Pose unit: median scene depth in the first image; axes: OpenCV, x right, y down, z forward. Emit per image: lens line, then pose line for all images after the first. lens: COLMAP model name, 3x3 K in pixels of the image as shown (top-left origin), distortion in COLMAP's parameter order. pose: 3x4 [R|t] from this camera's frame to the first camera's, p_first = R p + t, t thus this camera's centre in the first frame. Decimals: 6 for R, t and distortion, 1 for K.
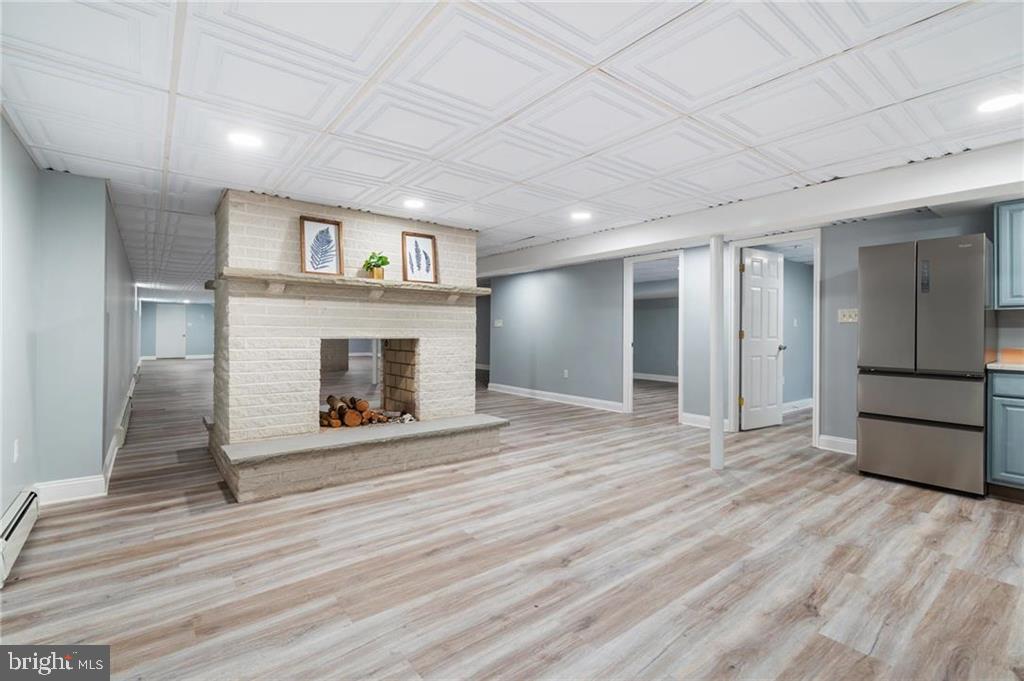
lens RADIAL K [[462.3, 0, 512.1], [0, 462.3, 331.0], [0, 0, 1]] dist [0.000358, -0.000130]
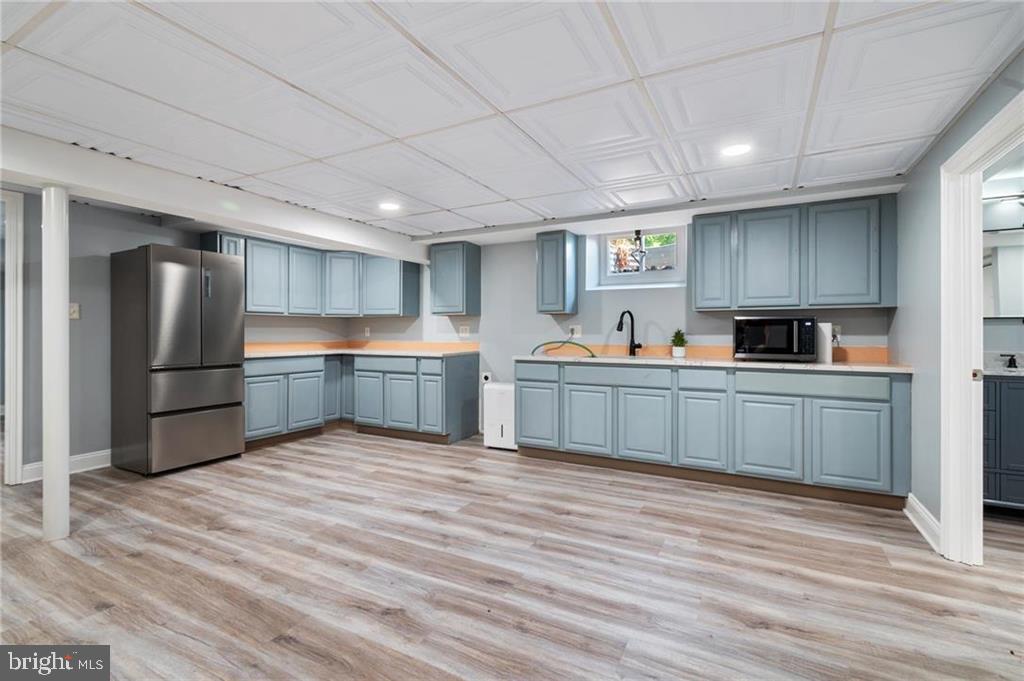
lens RADIAL K [[462.3, 0, 512.1], [0, 462.3, 331.0], [0, 0, 1]] dist [0.000358, -0.000130]
pose [[-0.405596, -0.008189, 0.914016, -0.650025], [-0.005015, 0.999965, 0.006734, -0.016765], [-0.914038, -0.001852, -0.405623, 1.001673]]
